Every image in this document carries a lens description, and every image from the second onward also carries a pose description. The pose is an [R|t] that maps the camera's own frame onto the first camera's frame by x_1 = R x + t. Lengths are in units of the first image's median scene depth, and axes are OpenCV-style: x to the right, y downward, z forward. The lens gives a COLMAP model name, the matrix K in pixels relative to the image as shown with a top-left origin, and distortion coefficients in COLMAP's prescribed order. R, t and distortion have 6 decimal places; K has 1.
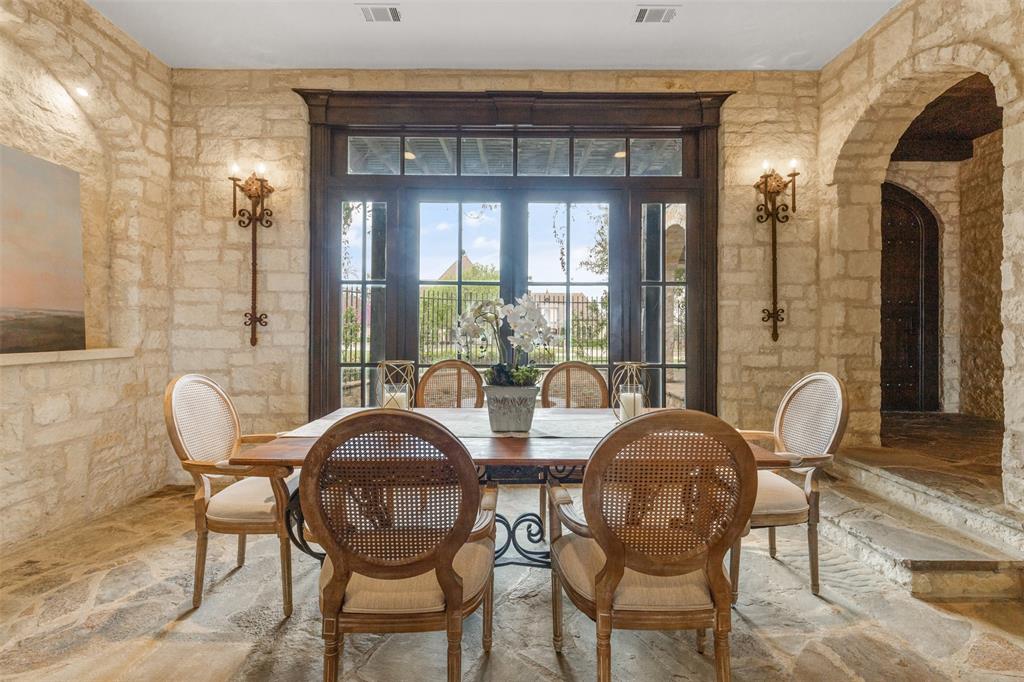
lens RADIAL K [[460.8, 0, 514.6], [0, 460.8, 337.5], [0, 0, 1]] dist [-0.001239, -0.000112]
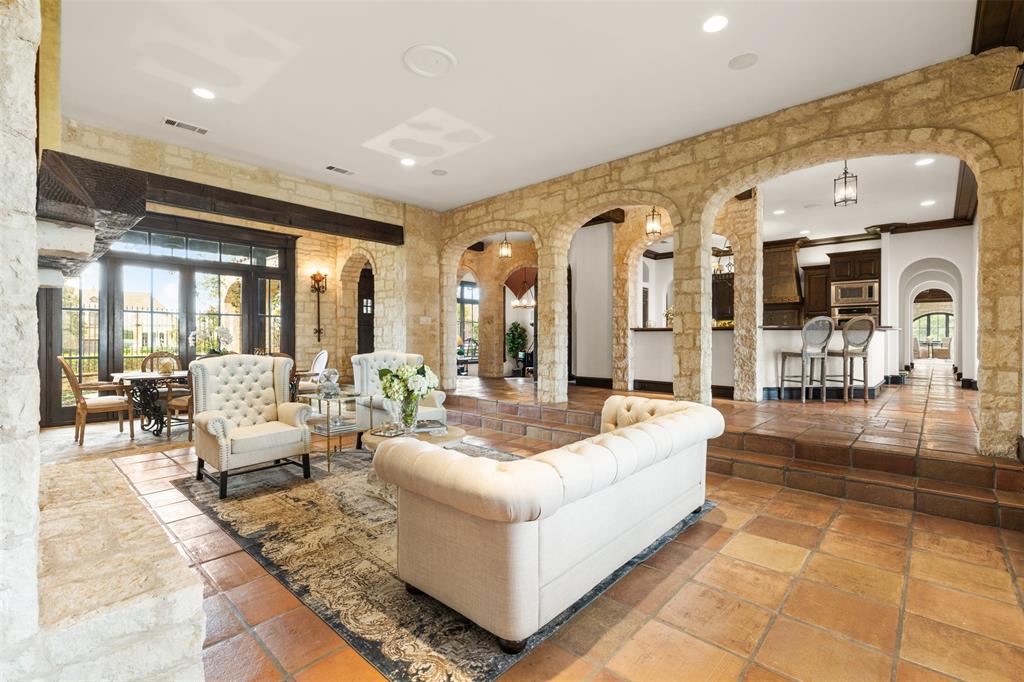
lens RADIAL K [[460.8, 0, 515.4], [0, 460.8, 337.4], [0, 0, 1]] dist [-0.001239, -0.000112]
pose [[0.682108, -0.004808, 0.731235, -0.502662], [0.001398, 0.999985, 0.005271, -0.027350], [-0.731250, -0.002573, 0.682105, -1.408155]]
